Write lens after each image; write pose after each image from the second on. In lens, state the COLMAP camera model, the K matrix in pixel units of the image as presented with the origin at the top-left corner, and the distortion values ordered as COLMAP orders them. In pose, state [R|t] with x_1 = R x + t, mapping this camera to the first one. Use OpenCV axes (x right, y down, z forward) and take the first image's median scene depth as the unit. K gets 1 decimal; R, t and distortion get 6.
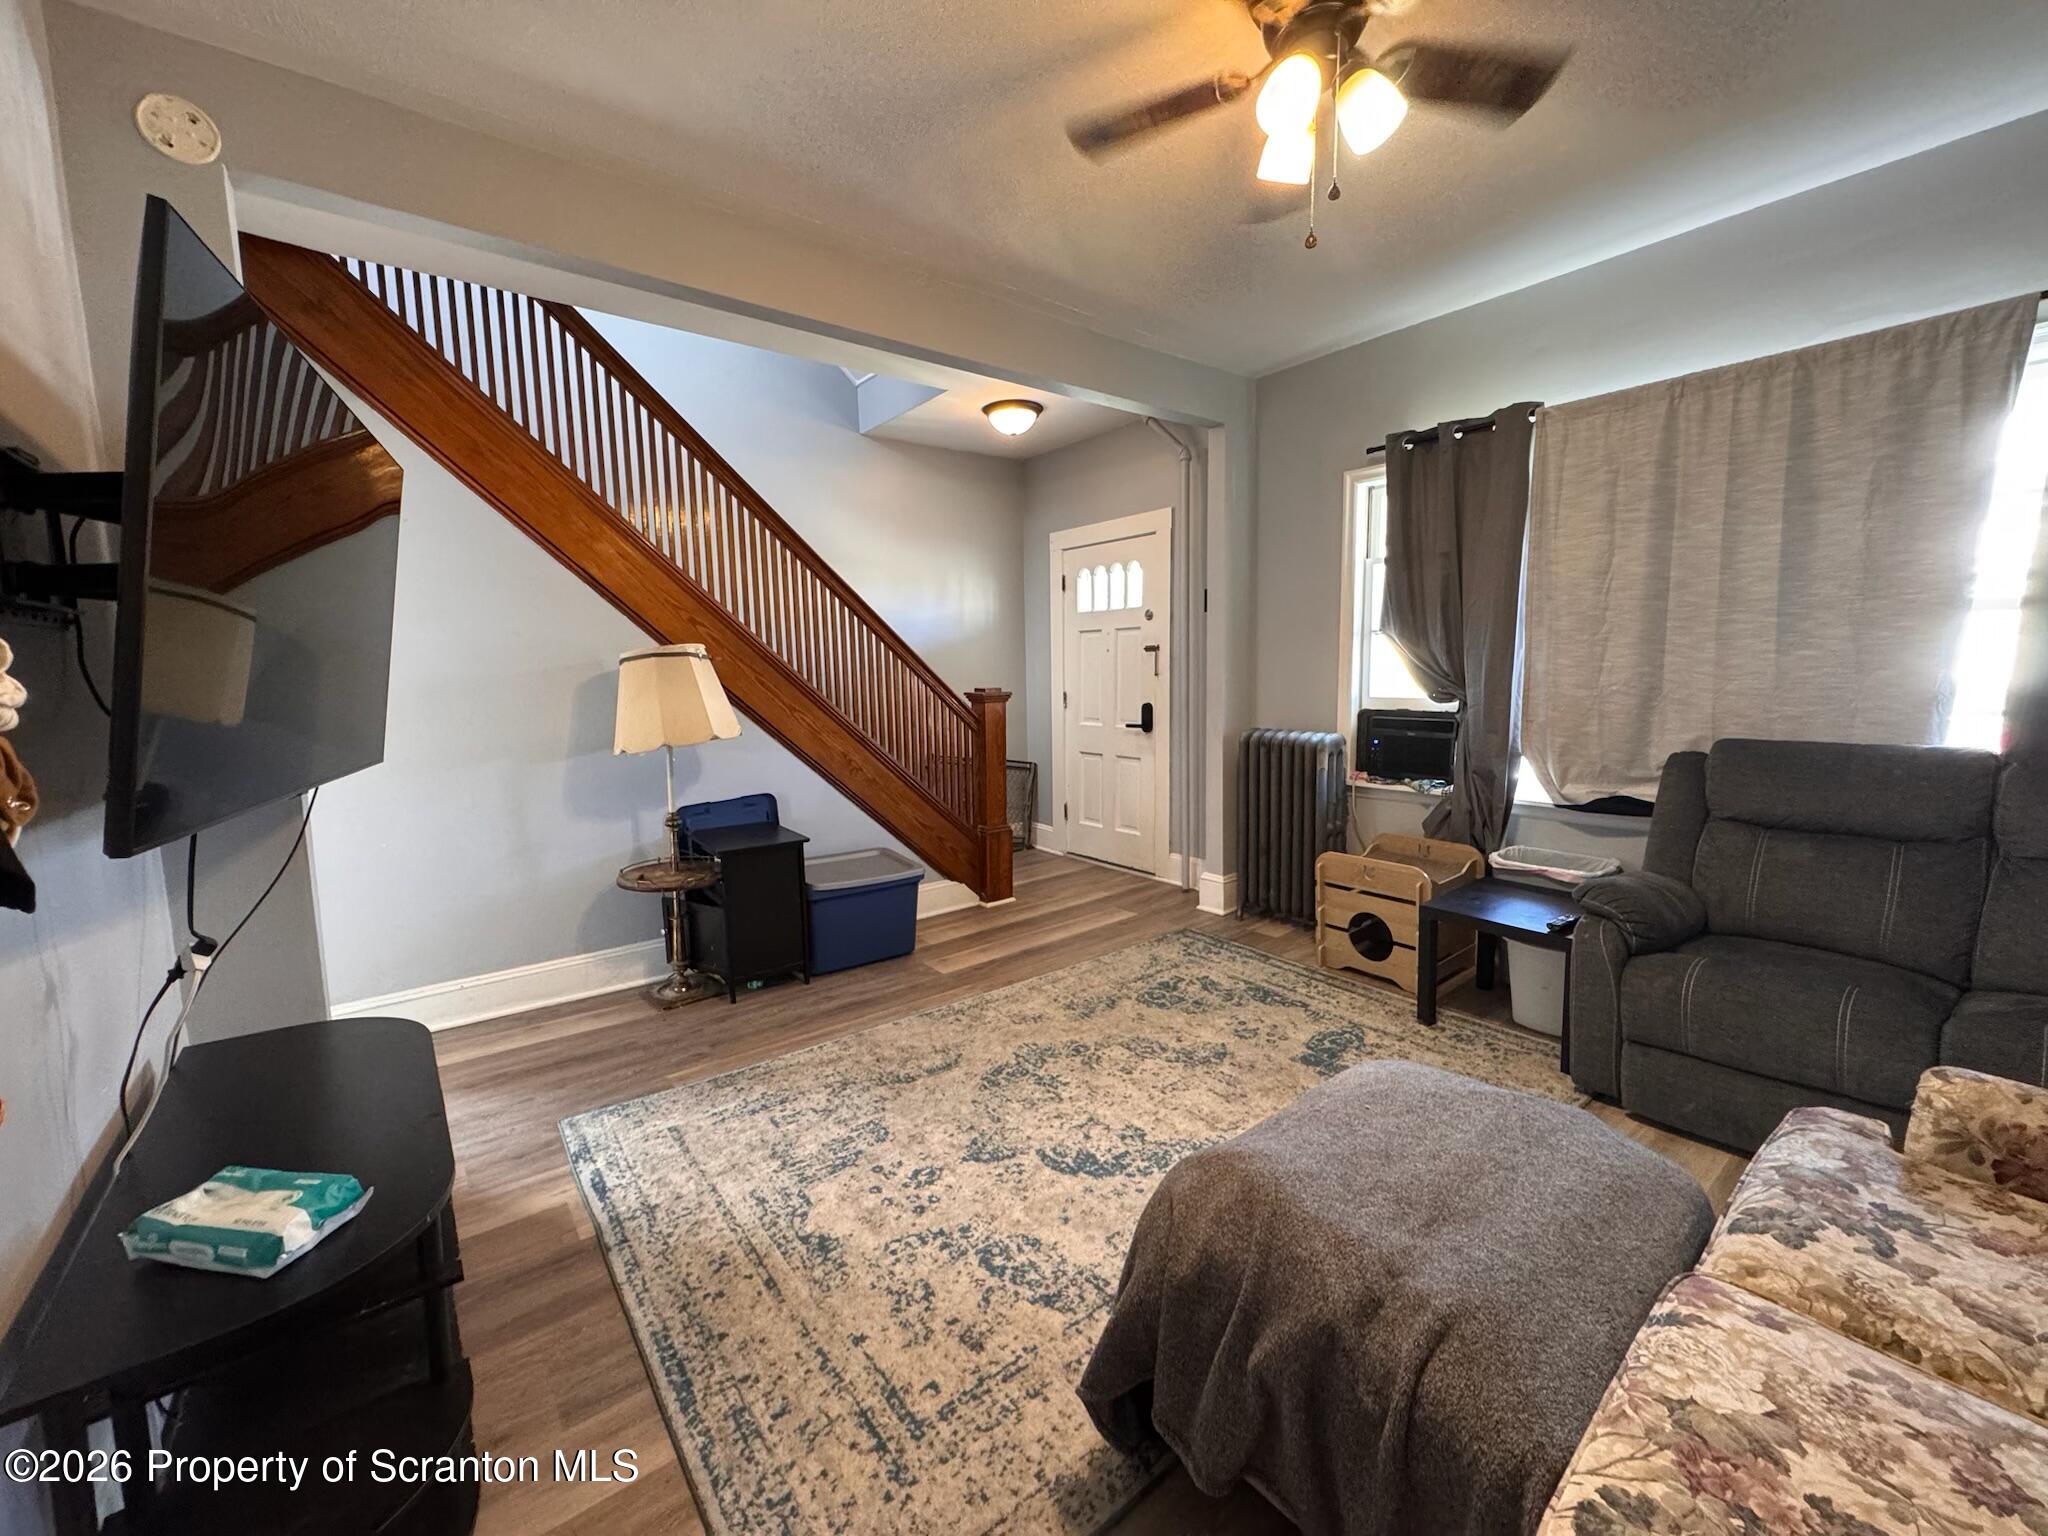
lens RADIAL K [[824.2, 0, 1024.0], [0, 824.2, 768.0], [0, 0, 1]] dist [-0.001359, 0.000722]
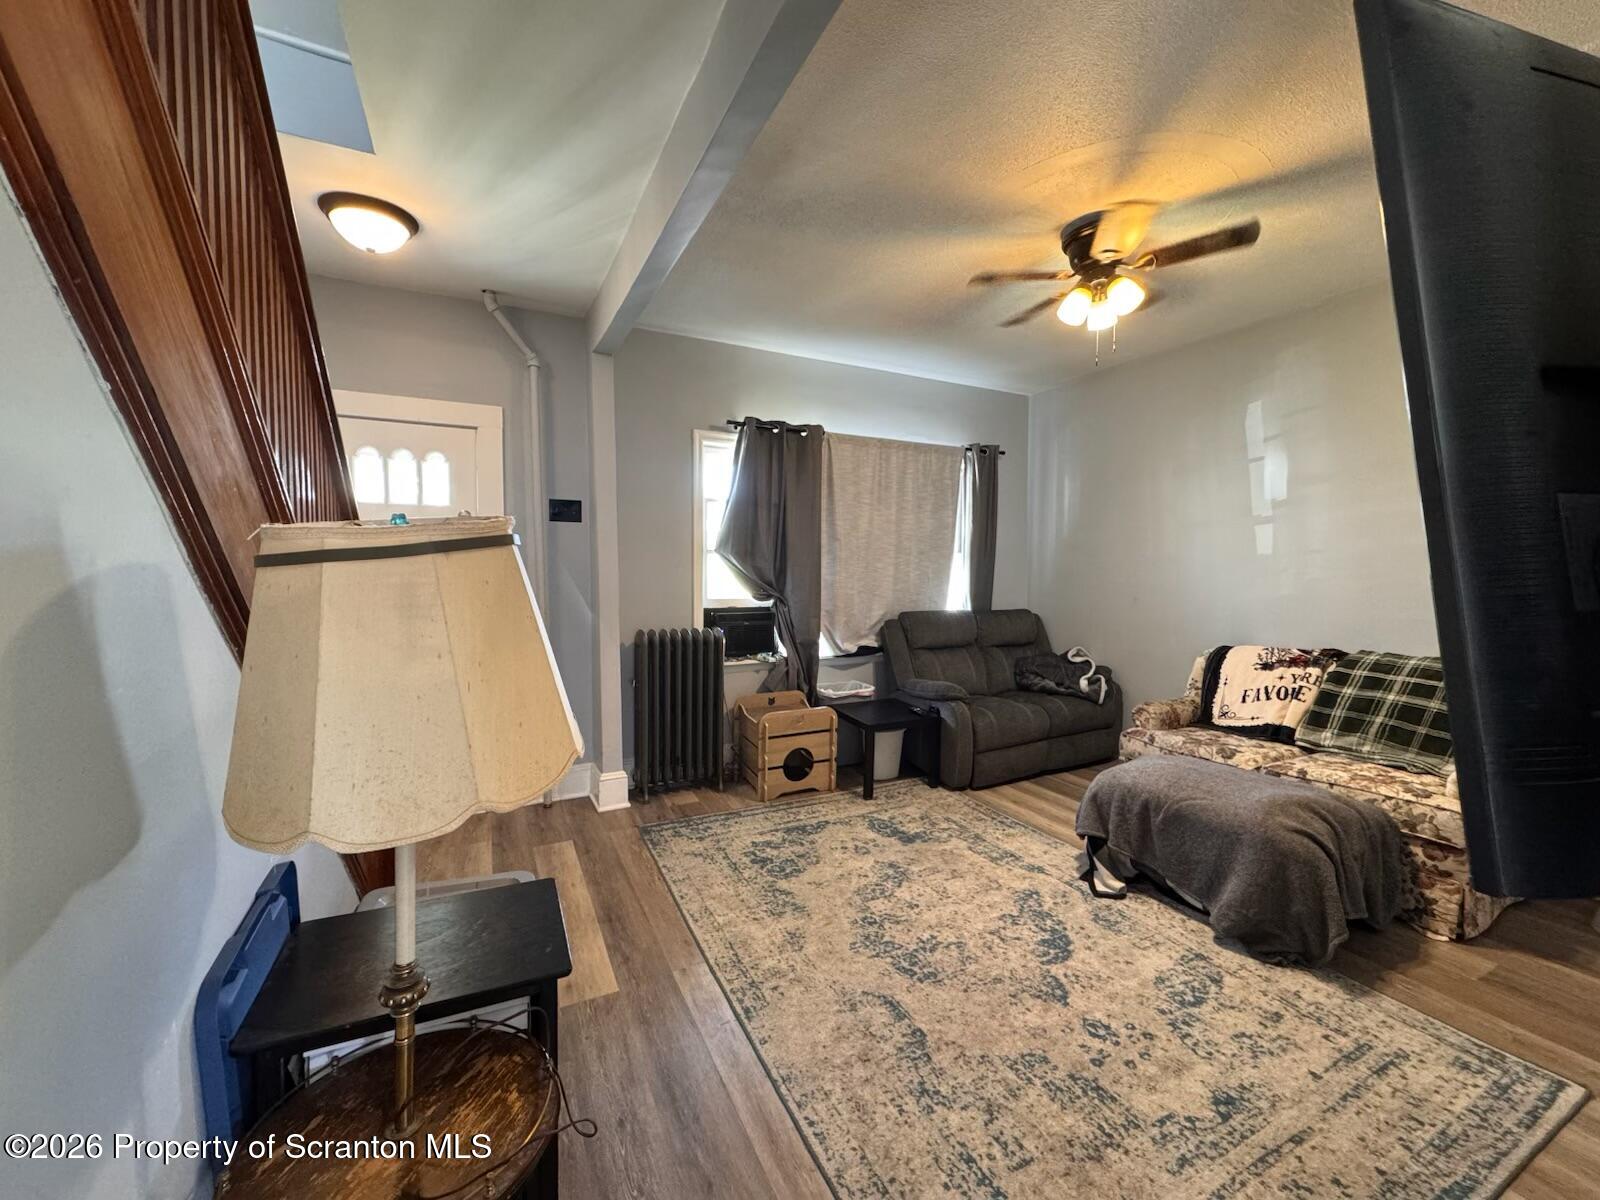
lens RADIAL K [[643.9, 0, 800.0], [0, 643.9, 600.0], [0, 0, 1]] dist [-0.001359, 0.000722]
pose [[0.185486, -0.029864, 0.982193, -0.769835], [0.112354, 0.993628, 0.008994, -0.102634], [-0.976203, 0.108685, 0.187659, 0.868236]]
